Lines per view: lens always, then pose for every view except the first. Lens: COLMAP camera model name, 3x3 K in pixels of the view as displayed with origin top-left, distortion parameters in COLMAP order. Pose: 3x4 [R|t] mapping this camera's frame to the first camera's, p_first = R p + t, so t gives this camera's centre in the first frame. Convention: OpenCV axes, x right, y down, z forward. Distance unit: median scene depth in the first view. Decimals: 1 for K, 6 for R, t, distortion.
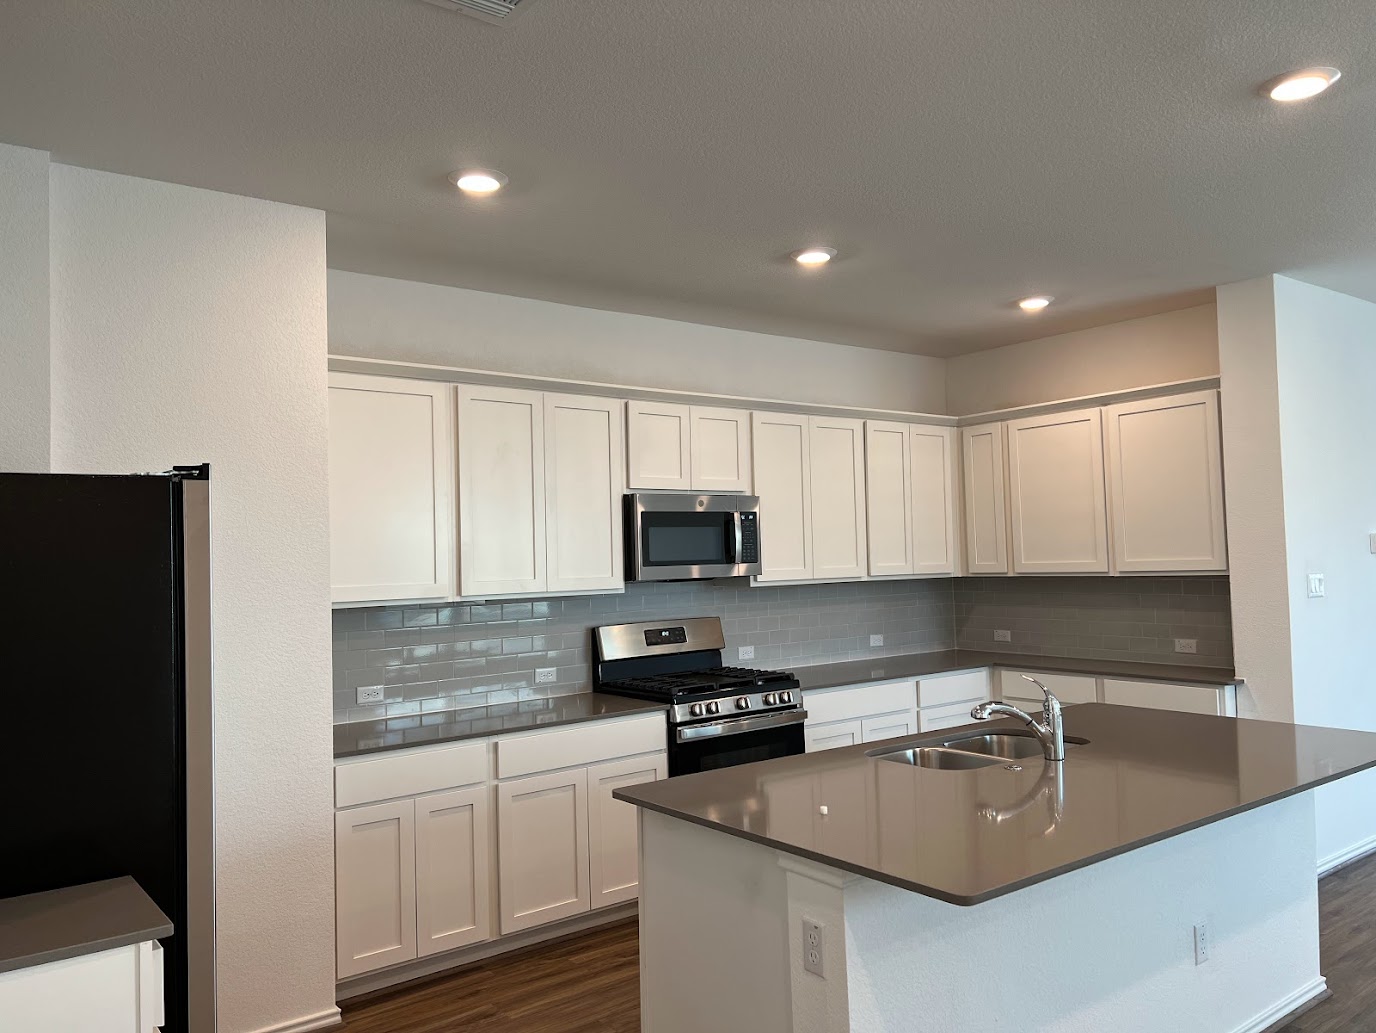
lens RADIAL K [[1027.1, 0, 684.2], [0, 1027.1, 518.3], [0, 0, 1]] dist [0.084385, -0.101859]
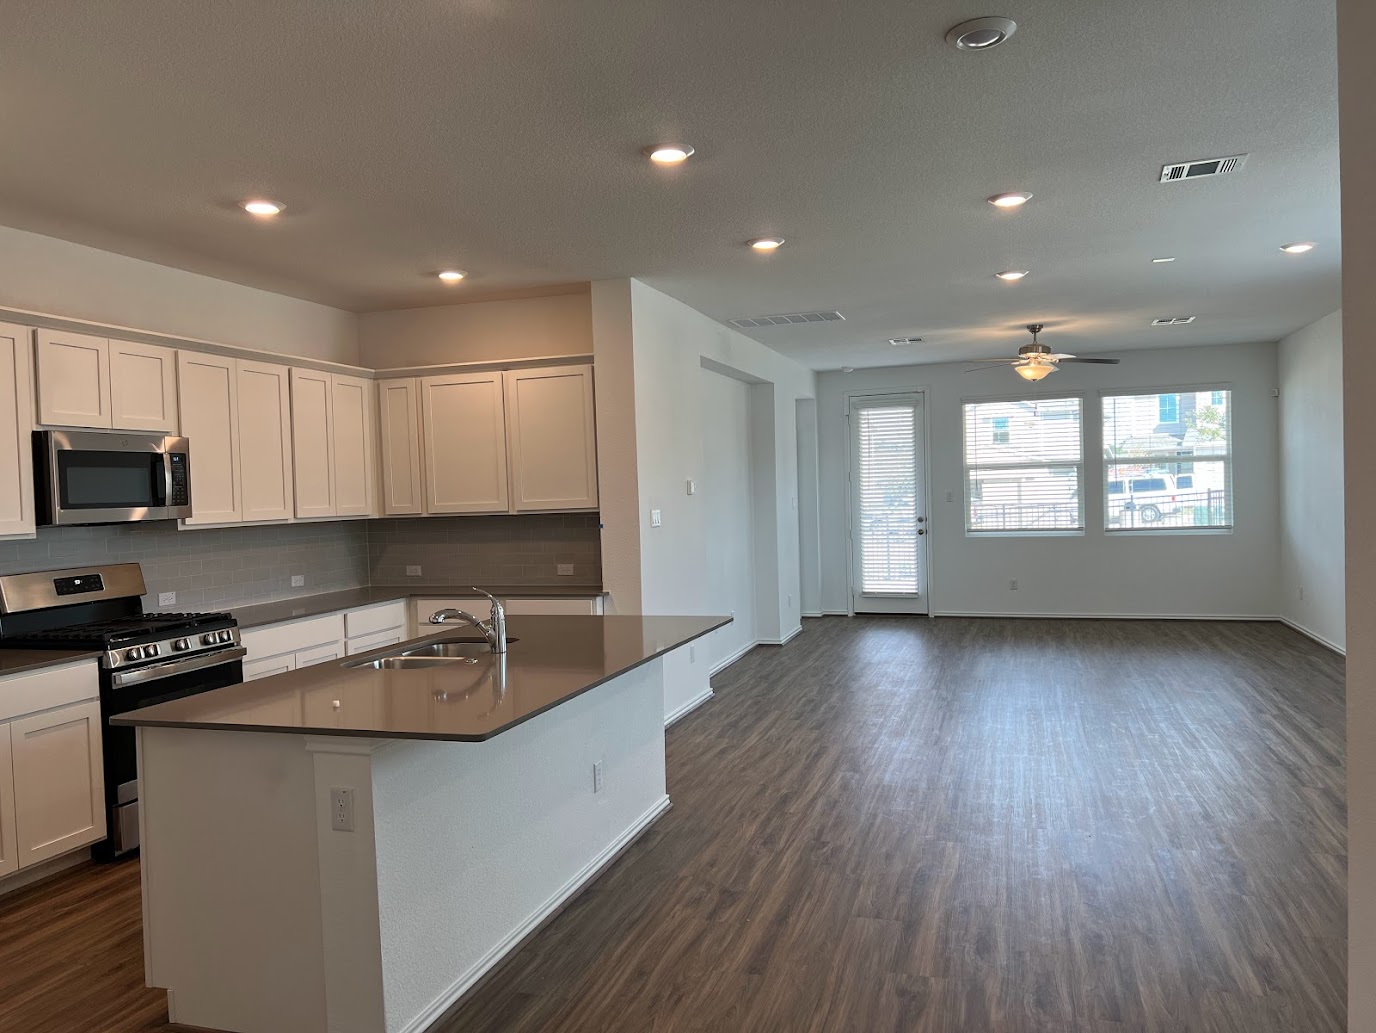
lens RADIAL K [[1027.1, 0, 684.2], [0, 1027.1, 518.3], [0, 0, 1]] dist [0.084385, -0.101859]
pose [[0.824626, -0.015064, 0.565477, -0.104630], [-0.011633, 0.998982, 0.043577, 0.006939], [-0.565558, -0.042513, 0.823612, -0.098048]]
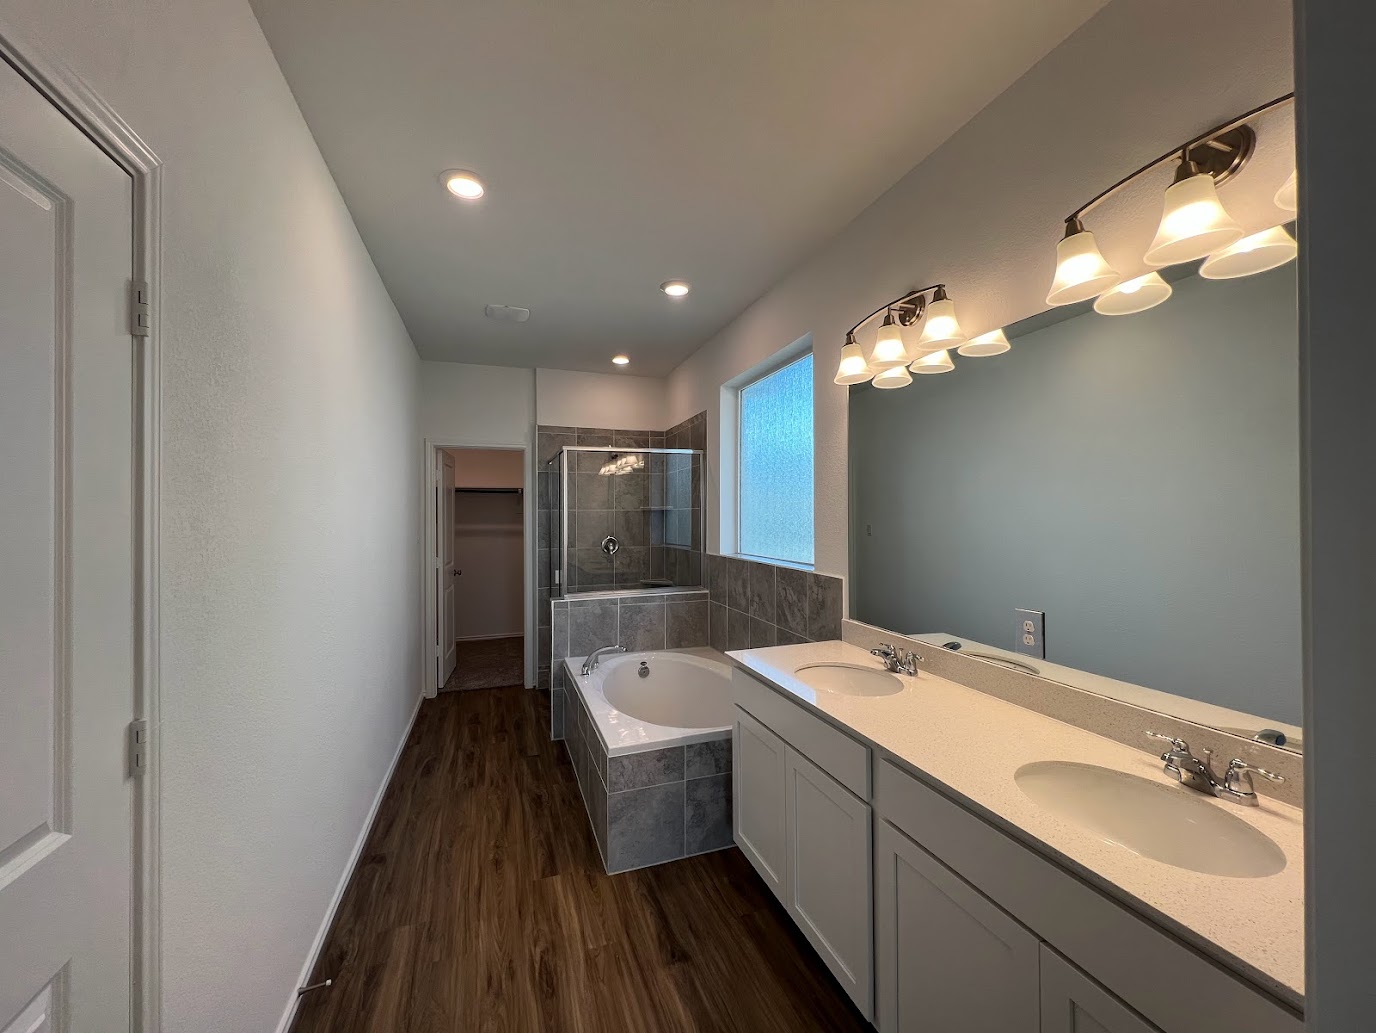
lens RADIAL K [[549.3, 0, 689.1], [0, 549.3, 512.1], [0, 0, 1]] dist [0.000947, 0.000054]
pose [[-0.307246, 0.023026, -0.951352, 1.003023], [0.047724, 0.998822, 0.008762, 0.029775], [0.950433, -0.042710, -0.307983, 1.054172]]
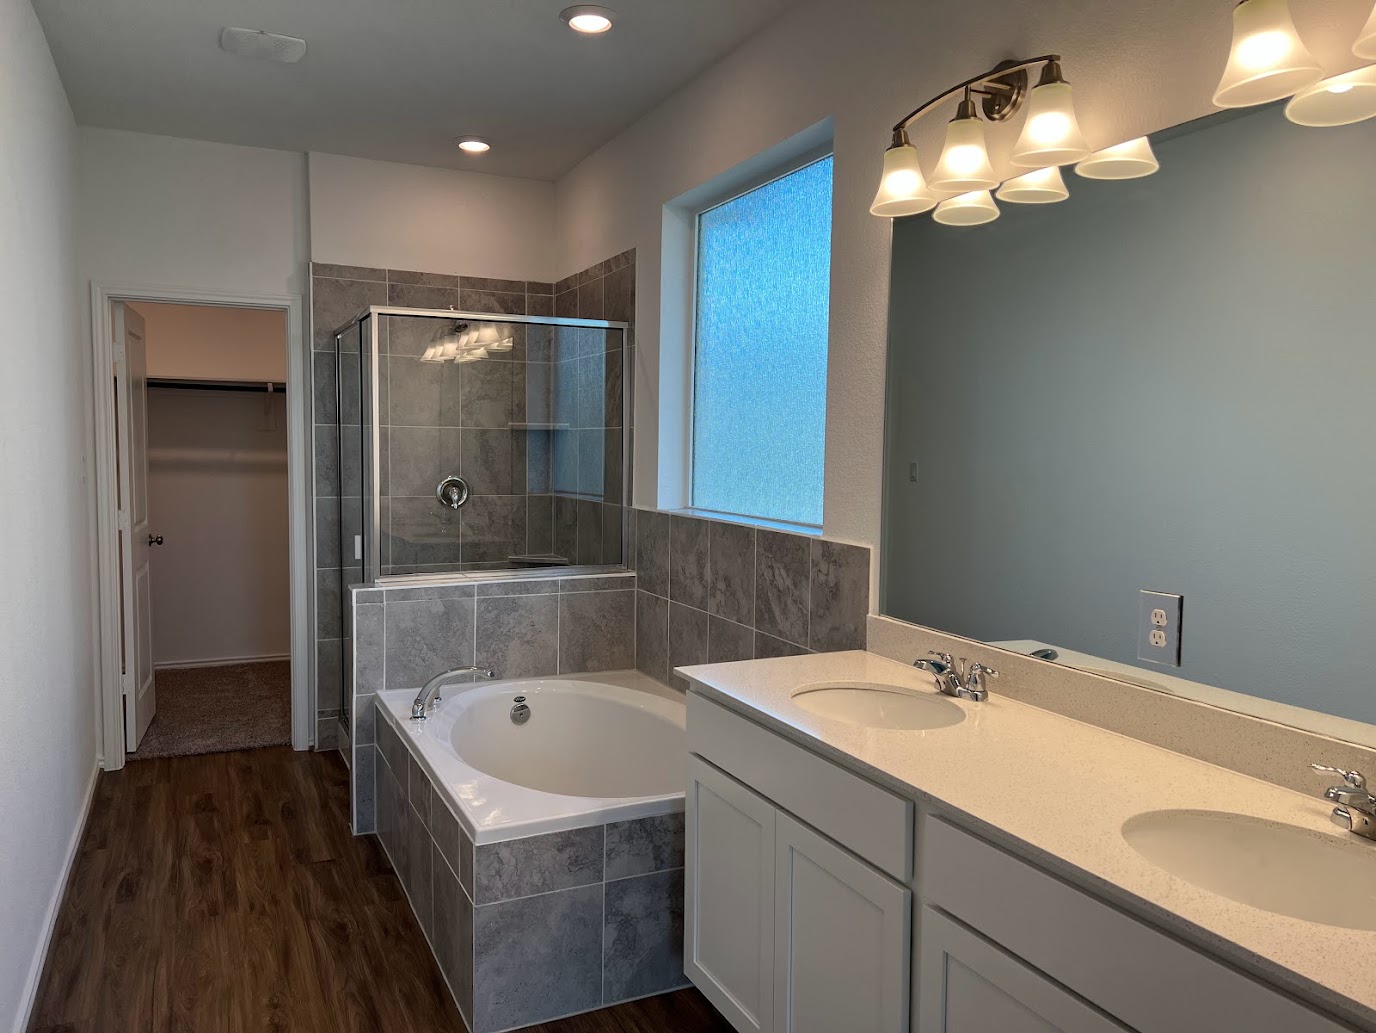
lens RADIAL K [[1027.1, 0, 684.2], [0, 1027.1, 518.3], [0, 0, 1]] dist [0.084385, -0.101859]
pose [[-0.209533, 0.094881, -0.973187, 1.052231], [0.028657, 0.995449, 0.090882, 0.031211], [0.977381, -0.008846, -0.211299, 1.049764]]
